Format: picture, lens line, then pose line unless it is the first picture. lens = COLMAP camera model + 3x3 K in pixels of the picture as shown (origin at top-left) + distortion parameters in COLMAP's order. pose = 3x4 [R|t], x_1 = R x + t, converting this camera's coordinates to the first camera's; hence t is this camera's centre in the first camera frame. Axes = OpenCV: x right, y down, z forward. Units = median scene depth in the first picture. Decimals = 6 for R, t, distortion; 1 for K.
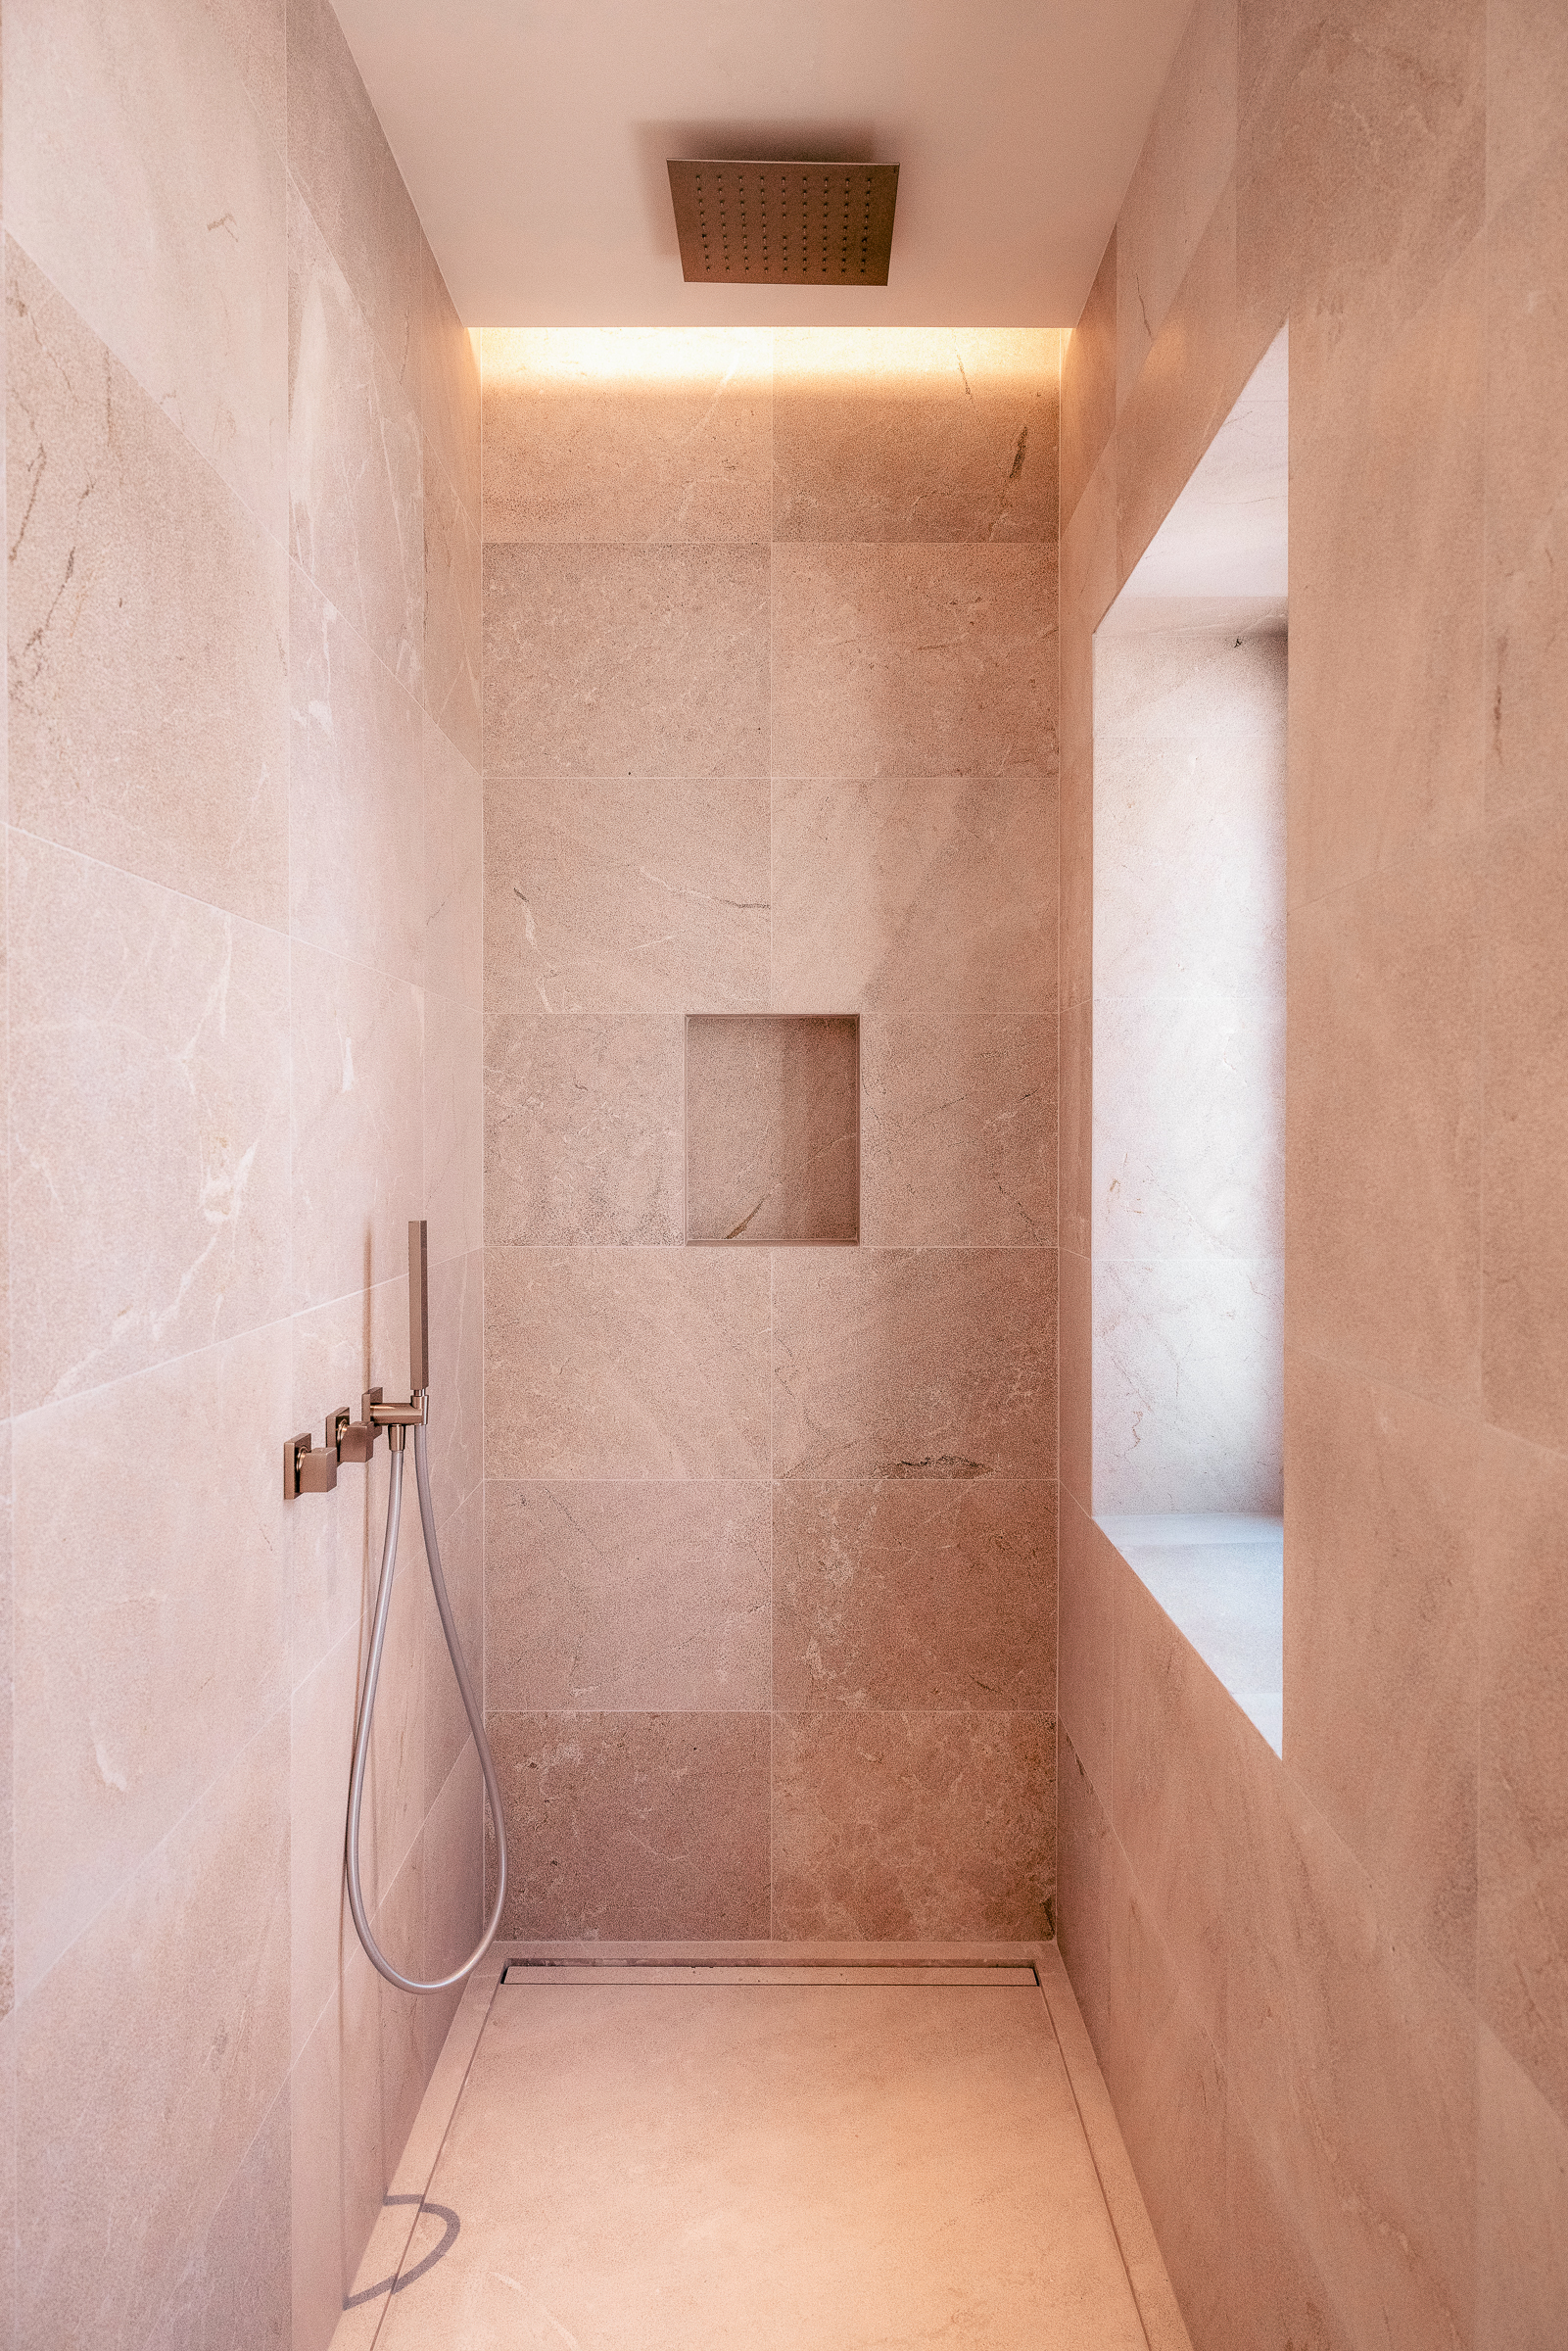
lens RADIAL K [[3366.0, 0, 790.3], [0, 3366.0, 1166.9], [0, 0, 1]] dist [-0.053523, 0.000000]
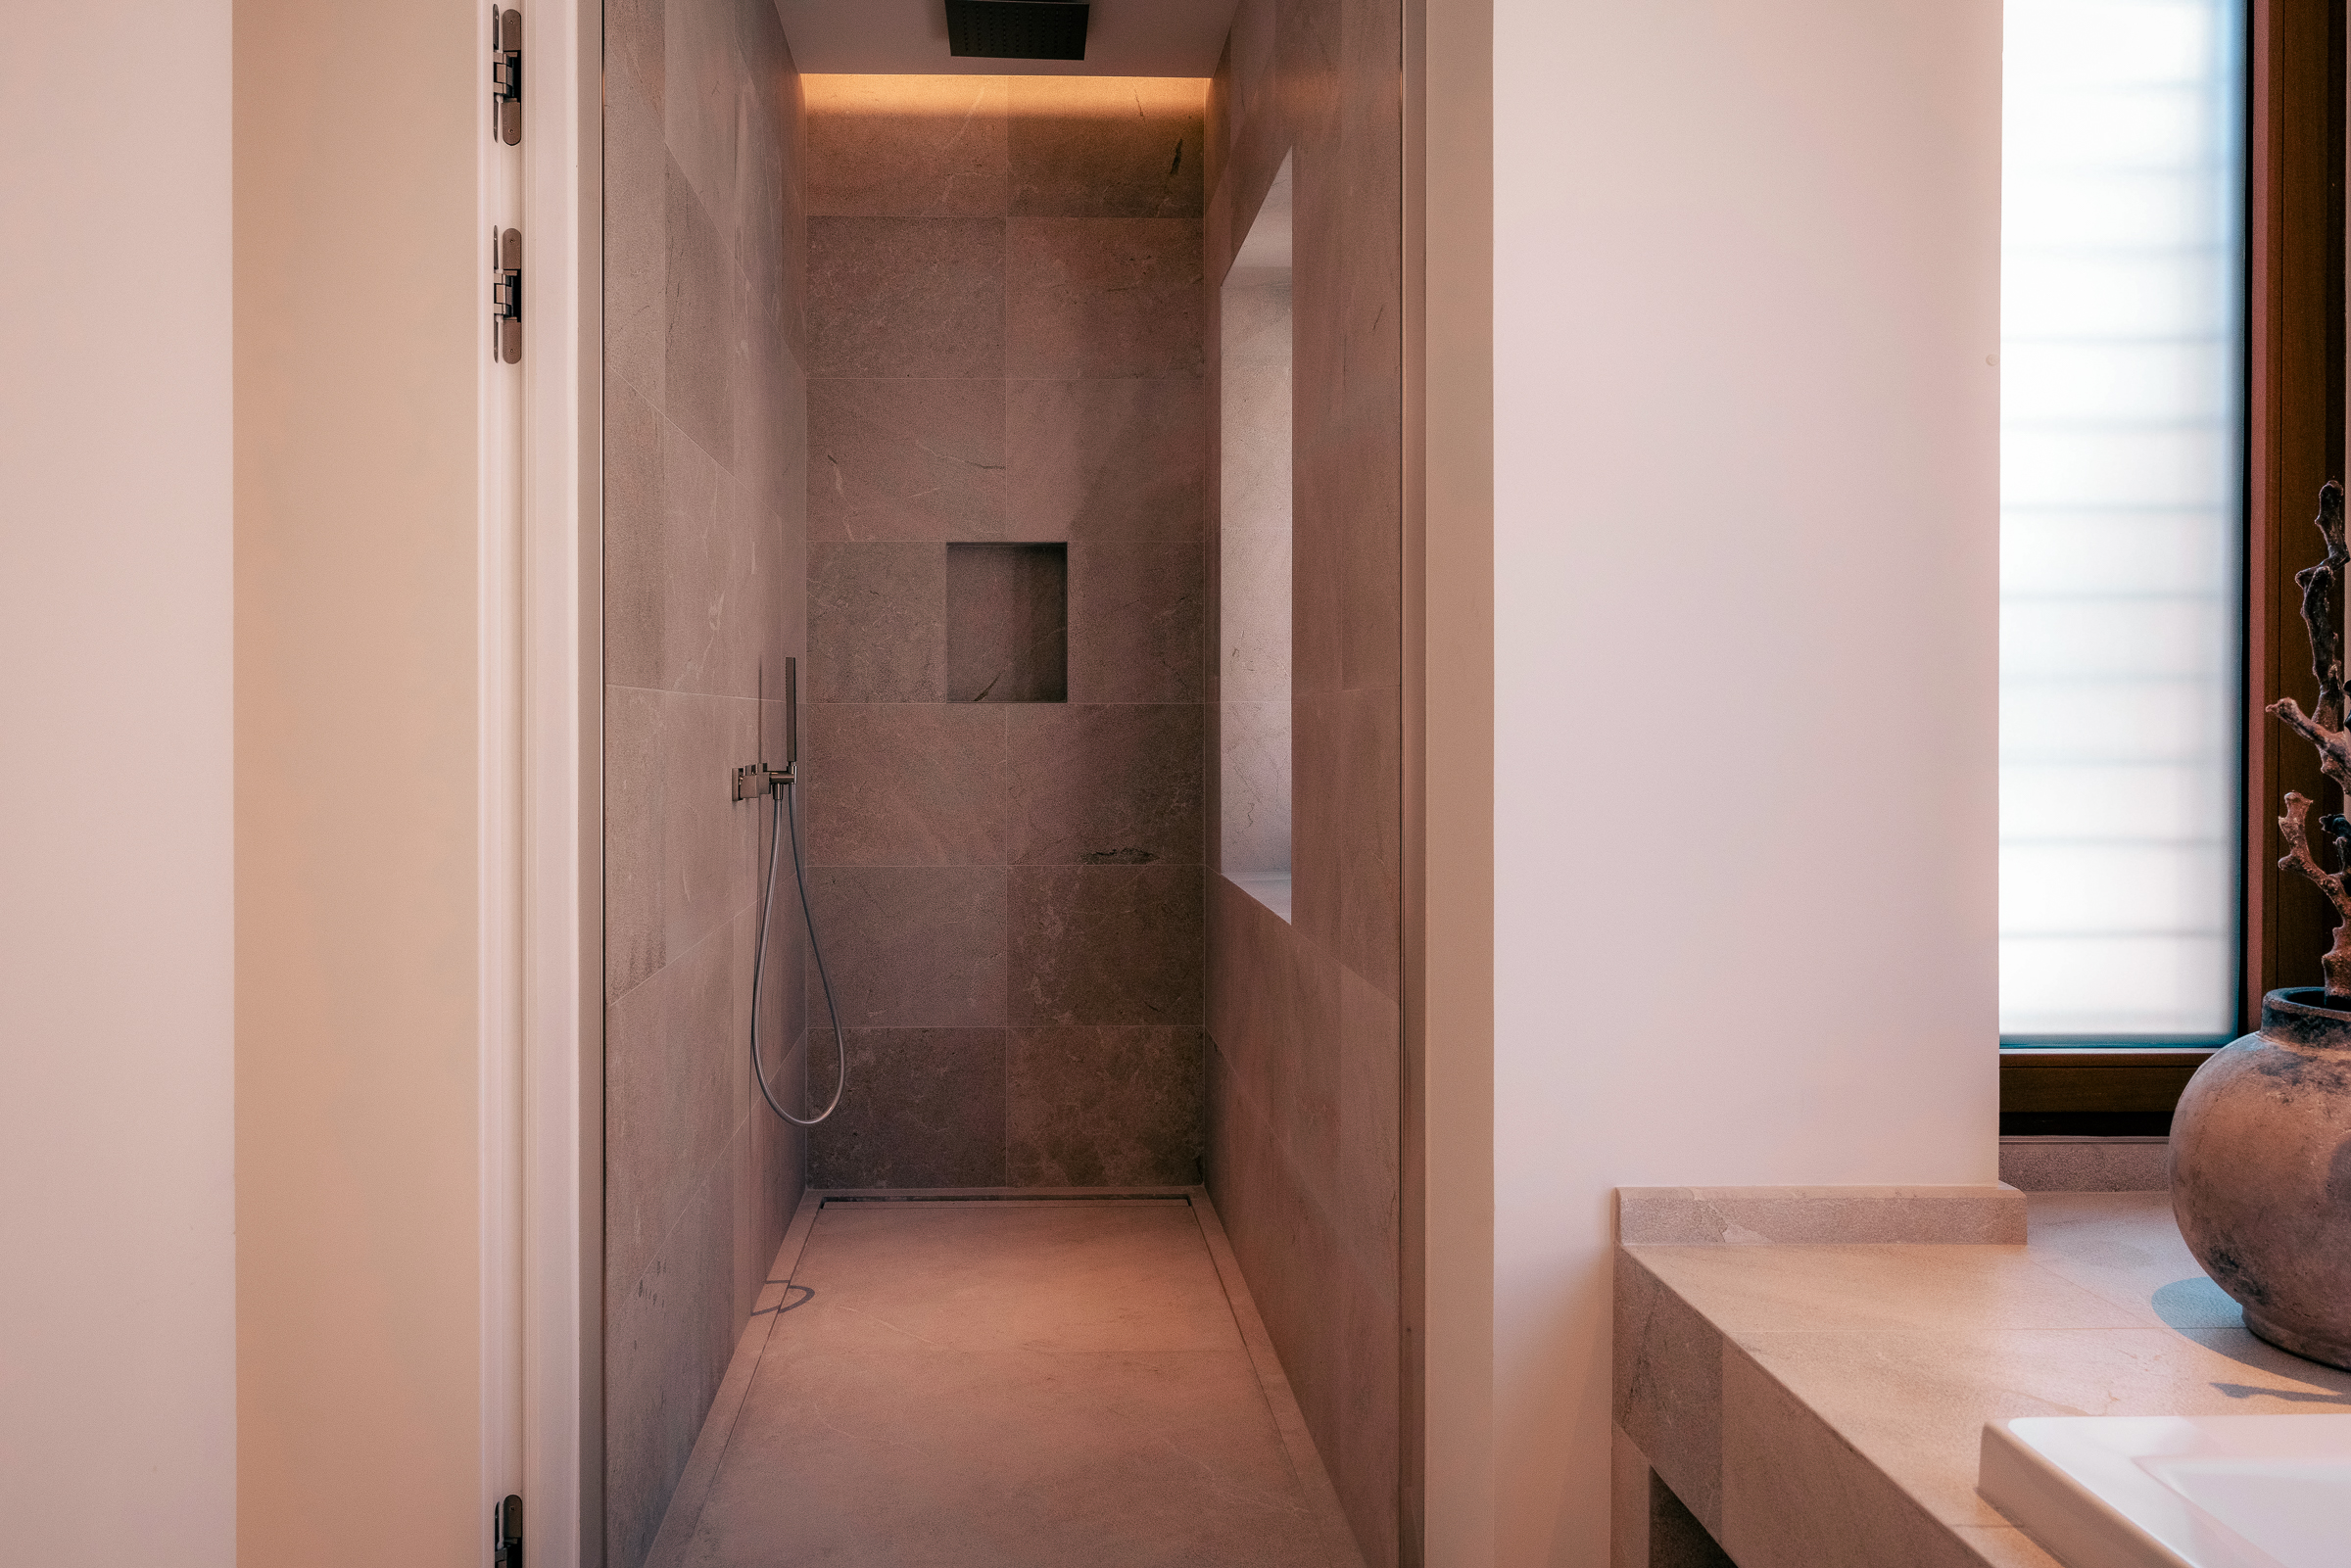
lens RADIAL K [[3366.0, 0, 1165.8], [0, 3366.0, 784.3], [0, 0, 1]] dist [-0.053523, 0.000000]
pose [[0.998930, -0.000683, 0.046245, -0.004099], [0.000155, 0.999935, 0.011425, 0.042543], [-0.046250, -0.011406, 0.998865, -0.454068]]
